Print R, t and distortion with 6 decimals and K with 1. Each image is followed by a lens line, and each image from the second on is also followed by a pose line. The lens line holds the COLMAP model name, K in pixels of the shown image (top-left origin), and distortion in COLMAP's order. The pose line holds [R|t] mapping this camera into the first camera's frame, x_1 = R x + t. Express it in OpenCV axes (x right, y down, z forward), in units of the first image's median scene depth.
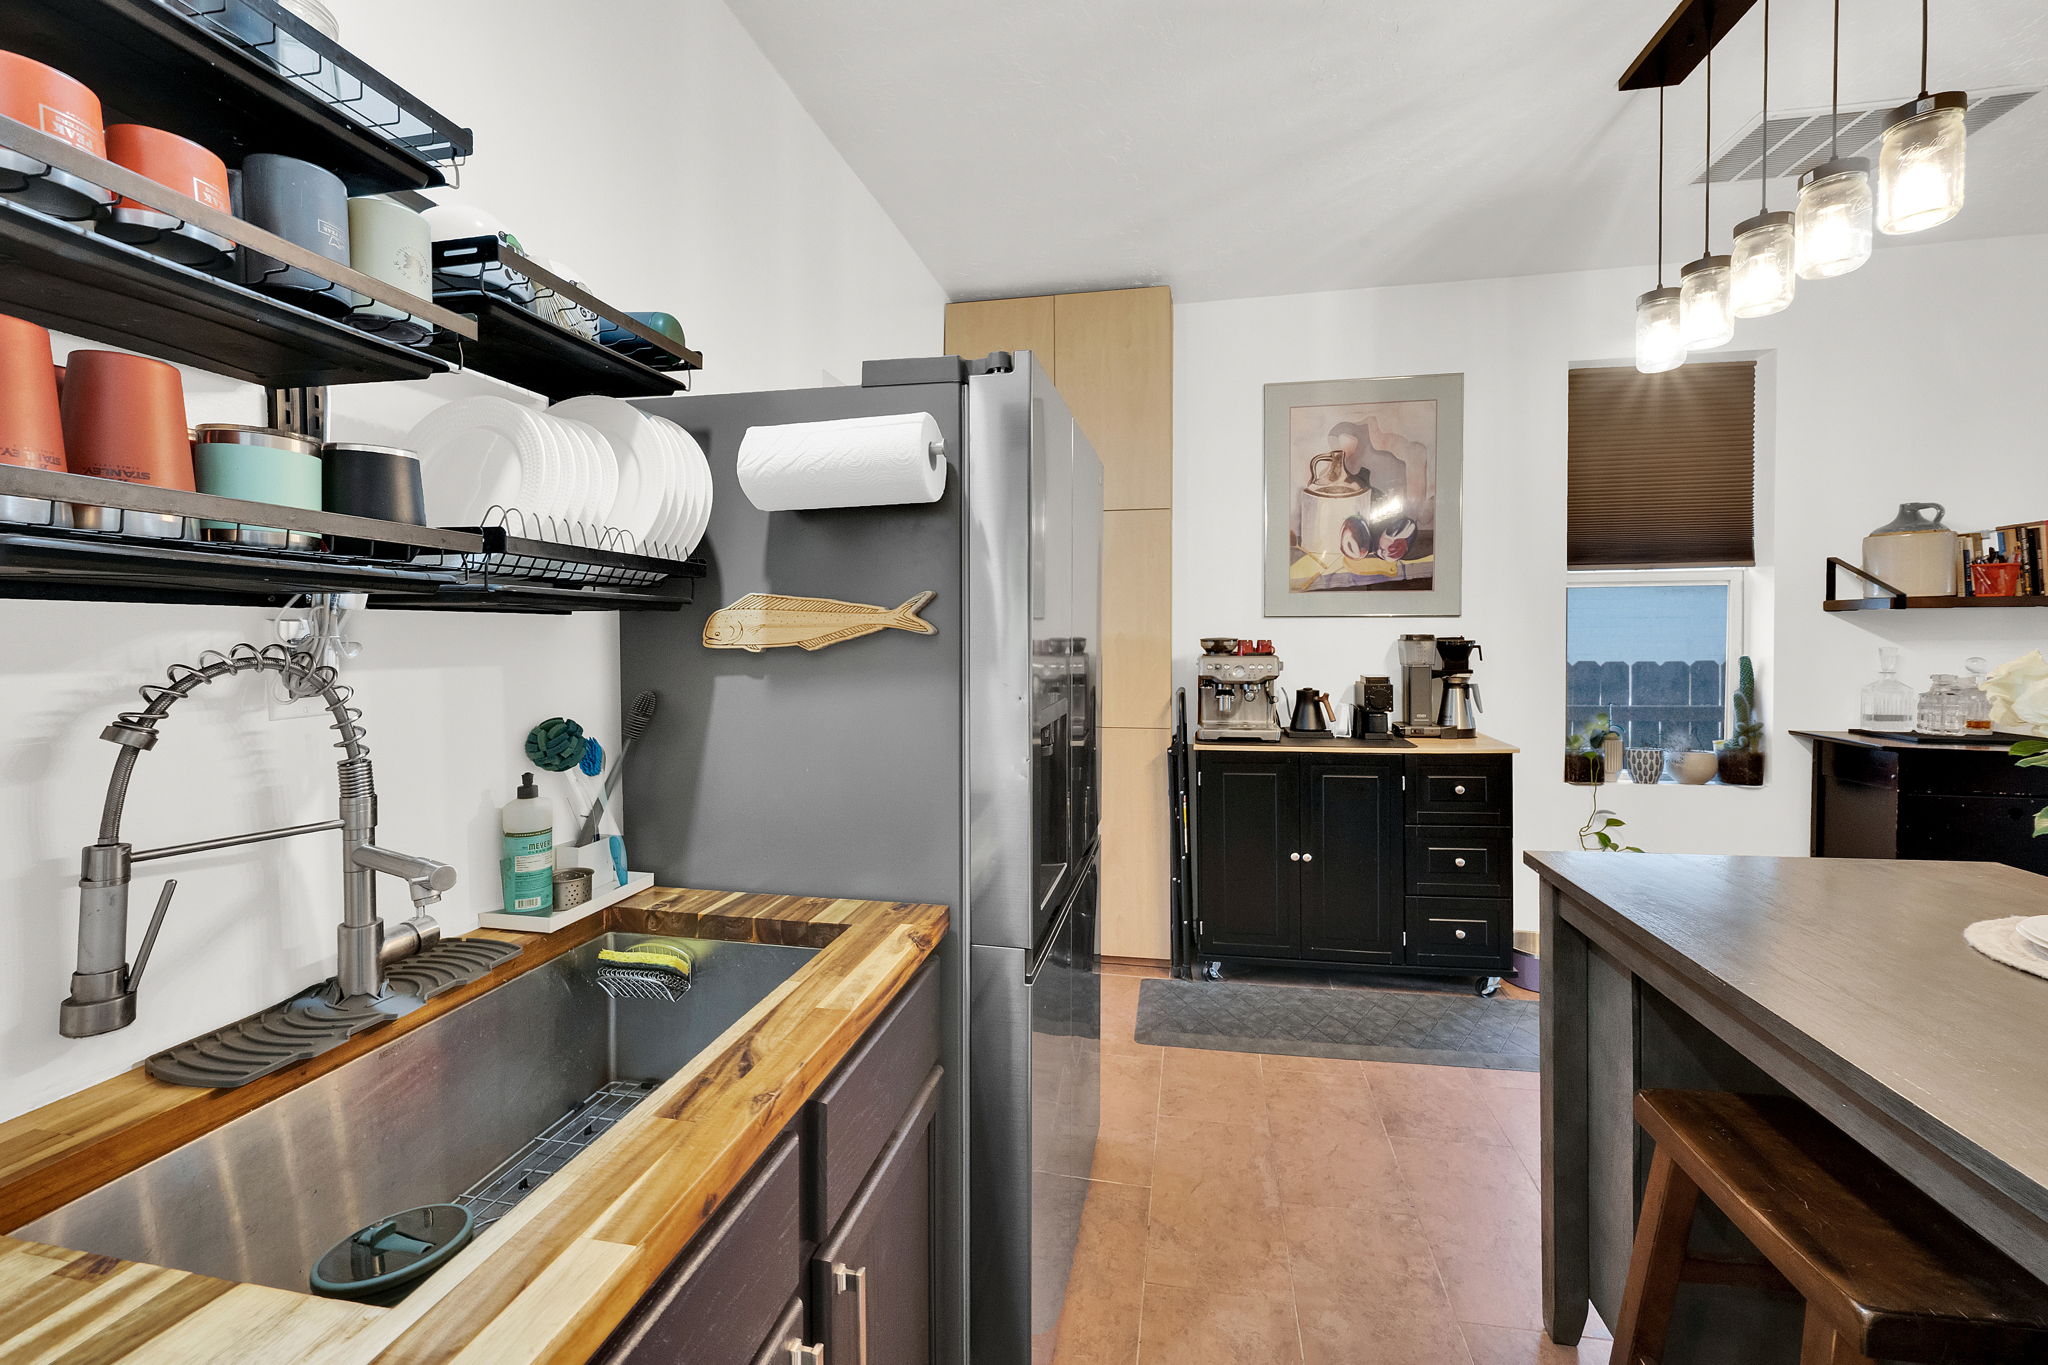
lens RADIAL K [[846.9, 0, 1032.6], [0, 846.9, 648.7], [0, 0, 1]] dist [0.000035, -0.000493]
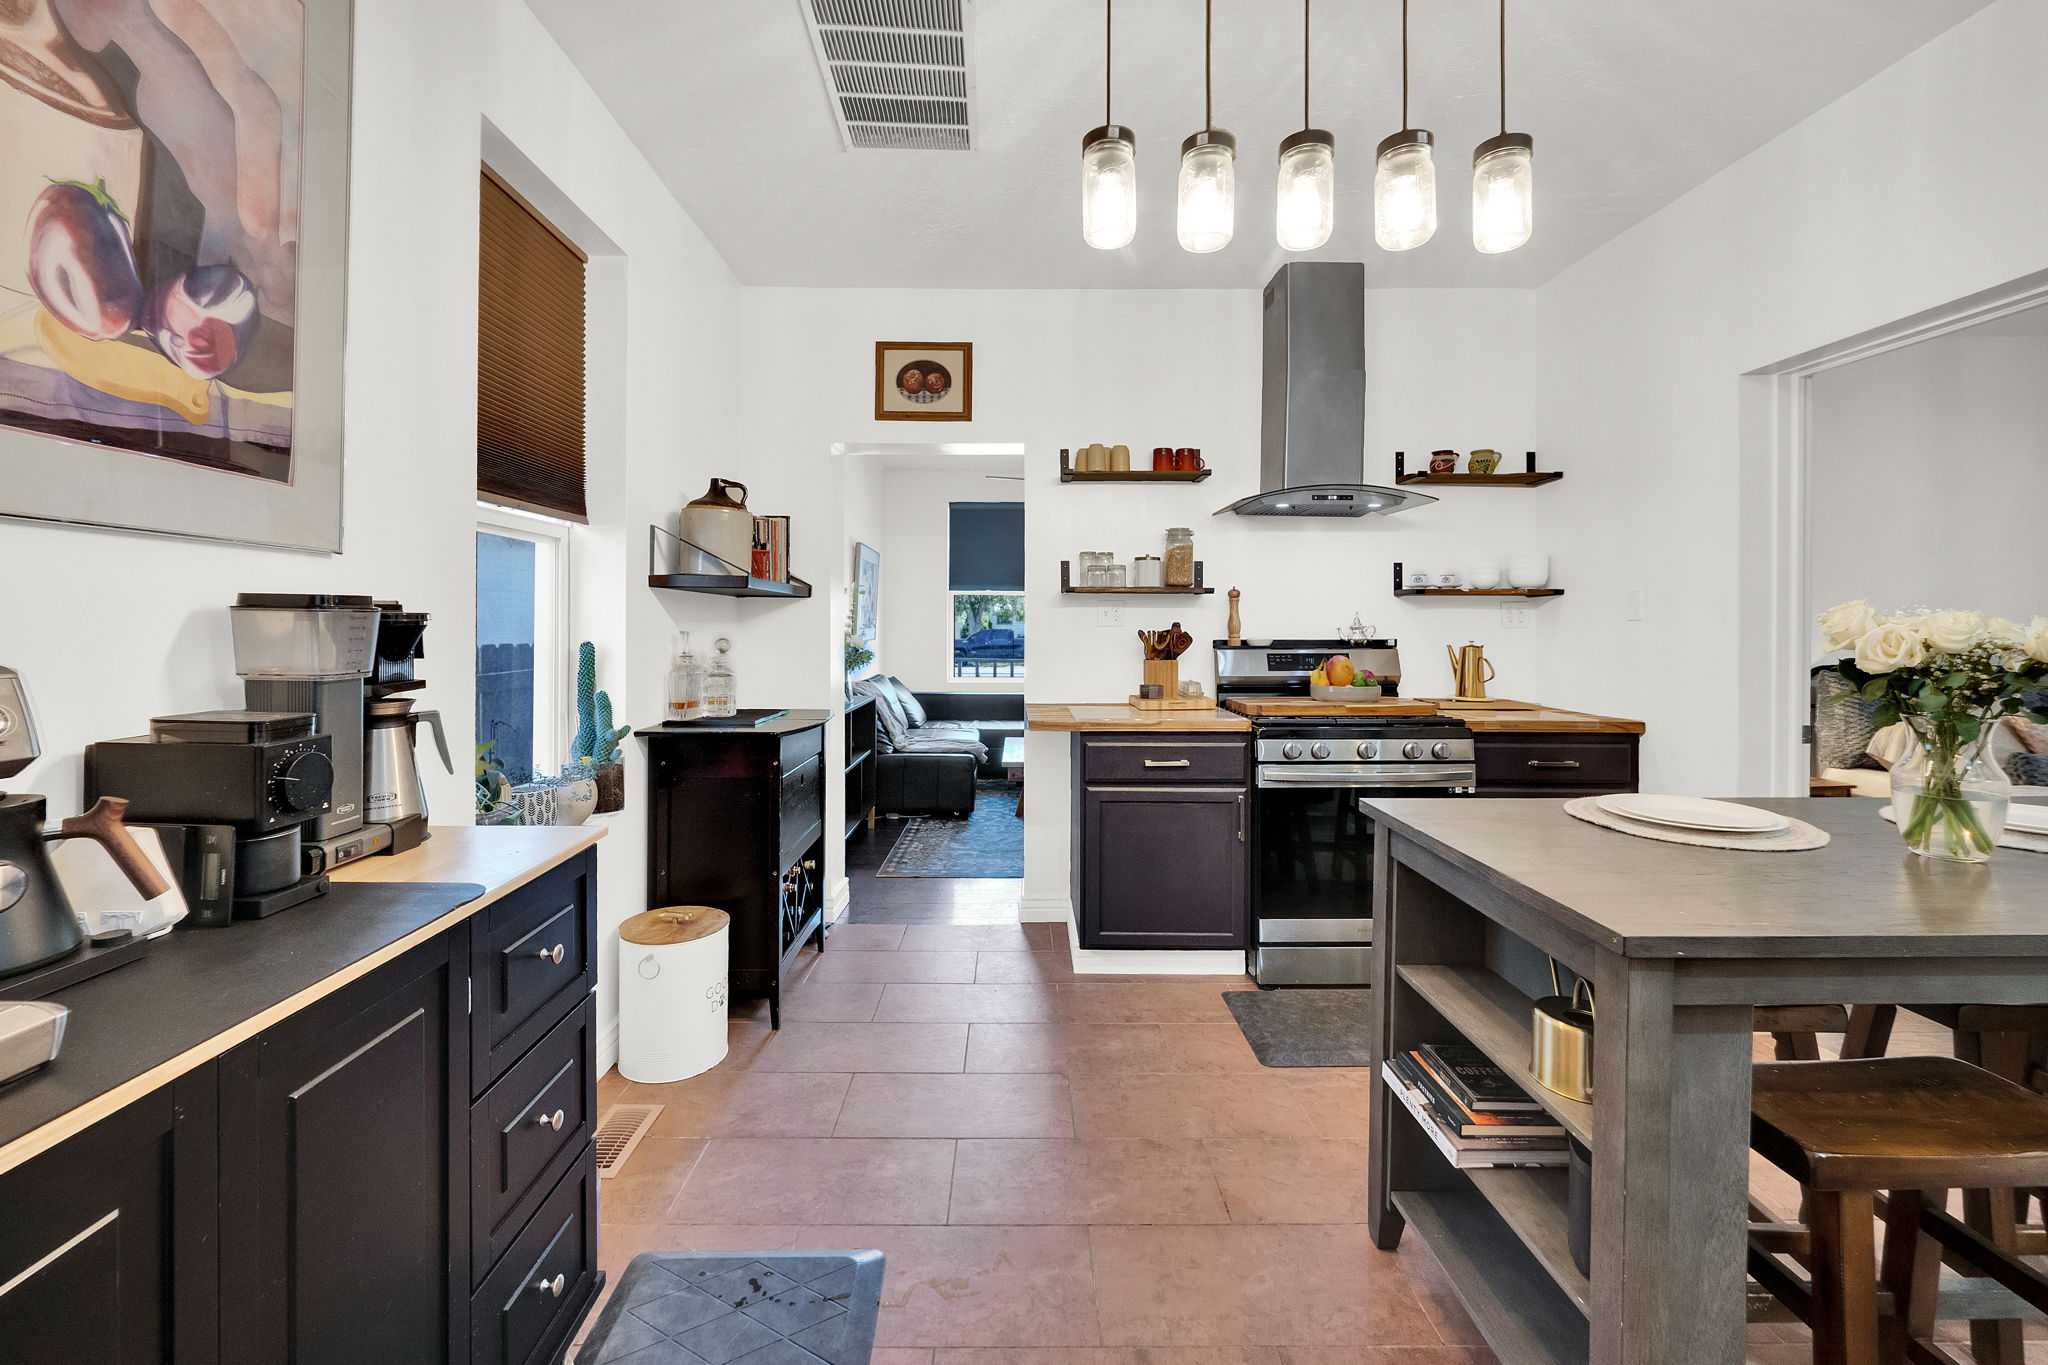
lens RADIAL K [[846.9, 0, 1026.1], [0, 846.9, 625.0], [0, 0, 1]] dist [0.000035, -0.000493]
pose [[-0.220500, 0.007523, 0.975358, 0.019391], [0.016012, 0.999863, -0.004092, 0.003608], [-0.975256, 0.014715, -0.220590, 0.774190]]
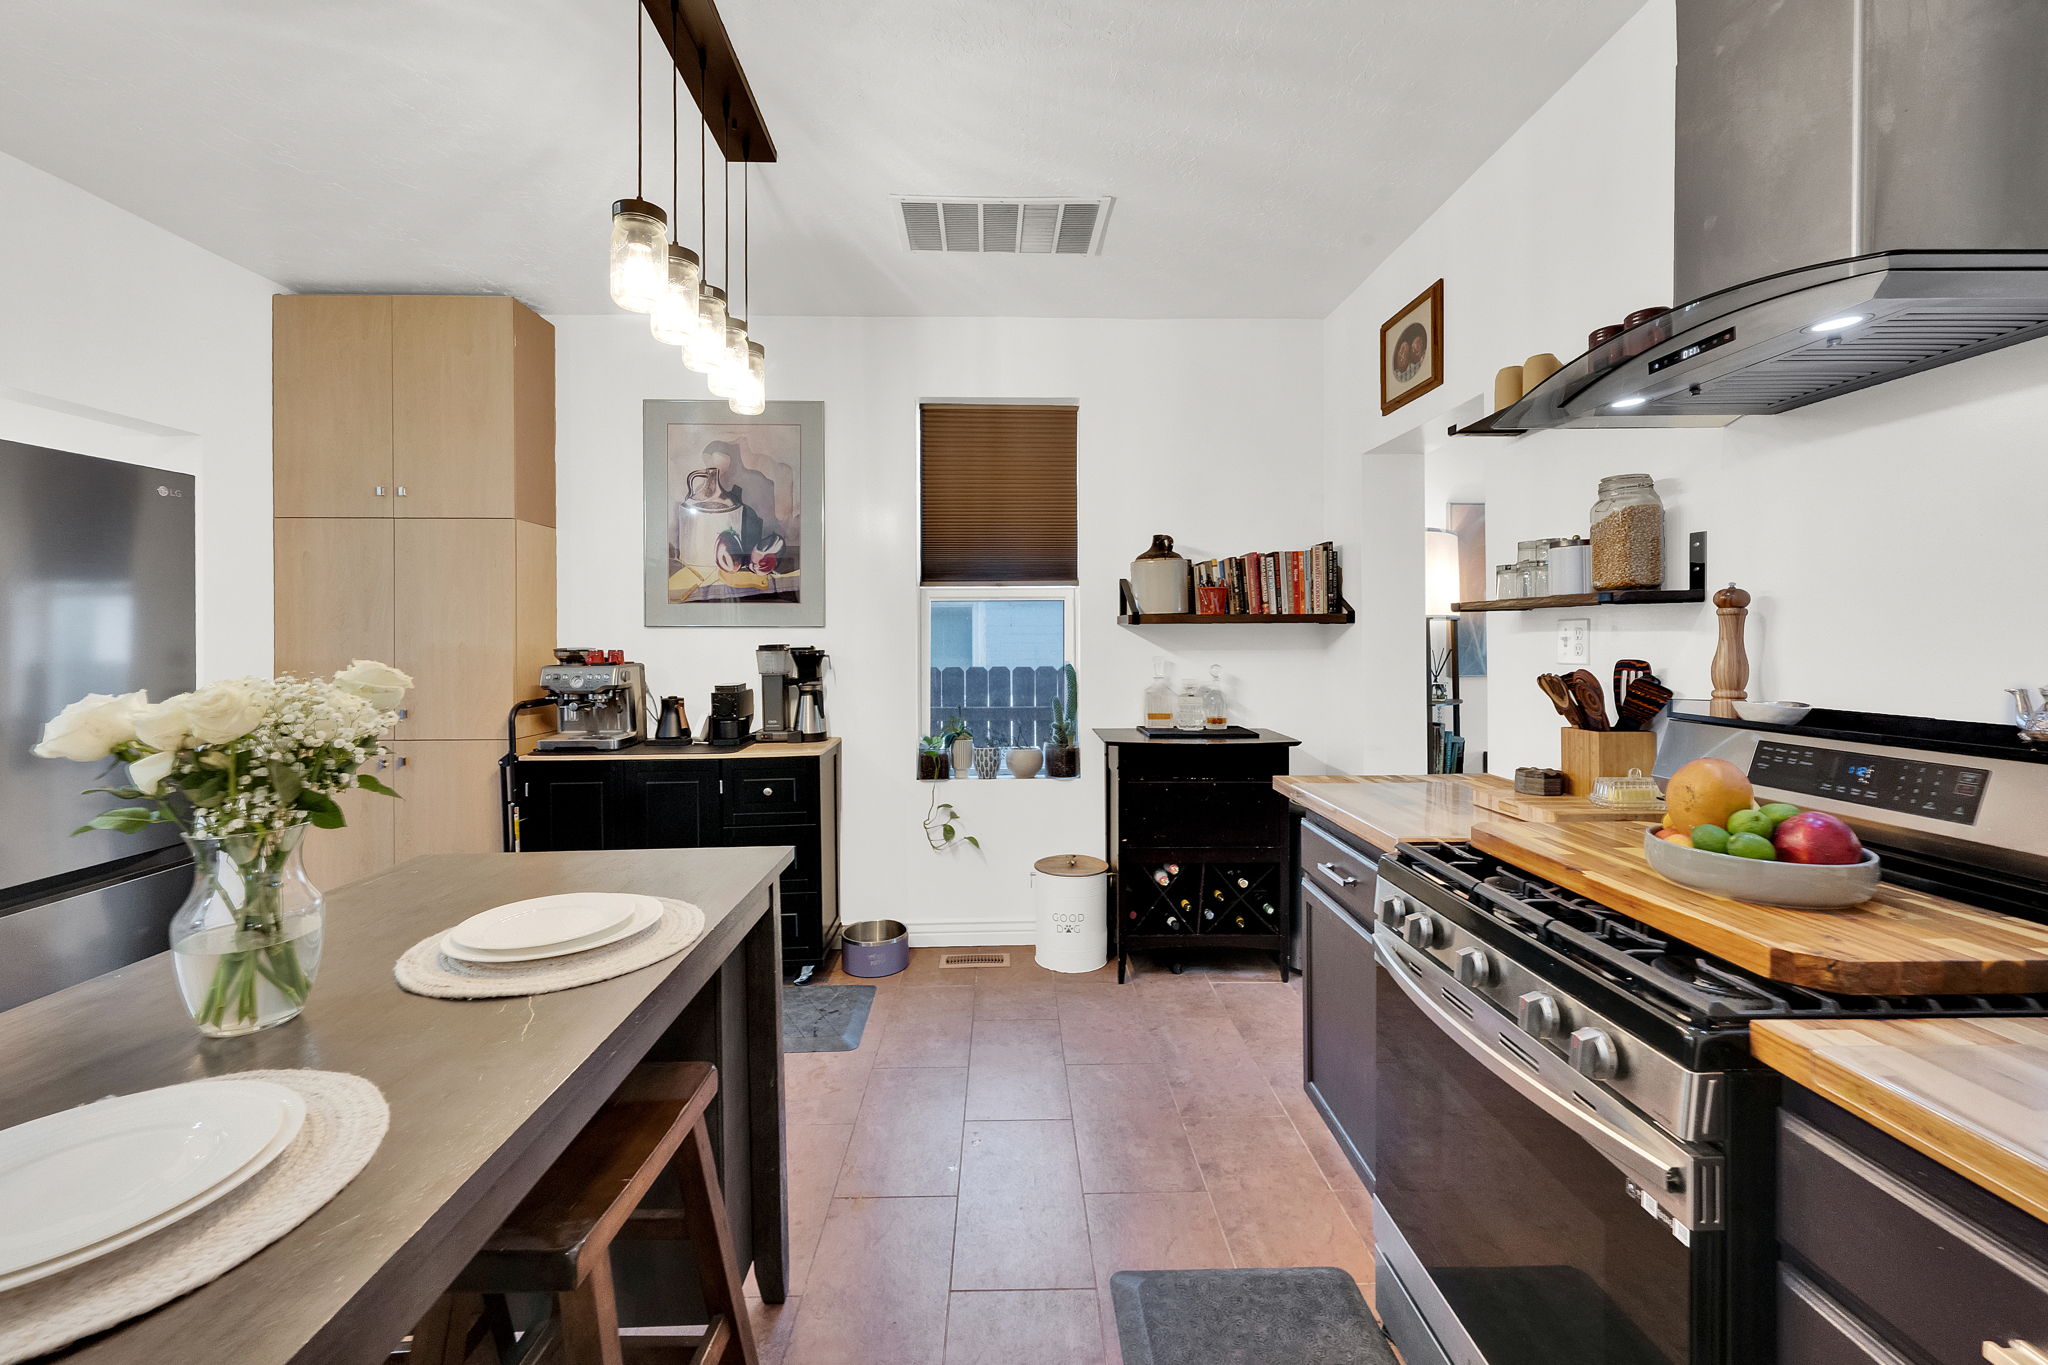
lens RADIAL K [[846.9, 0, 1004.4], [0, 846.9, 638.4], [0, 0, 1]] dist [0.000035, -0.000493]
pose [[0.976441, 0.002460, 0.215770, 0.506124], [0.001136, 0.999863, -0.016541, -0.006726], [-0.215781, 0.016396, 0.976304, -0.095058]]
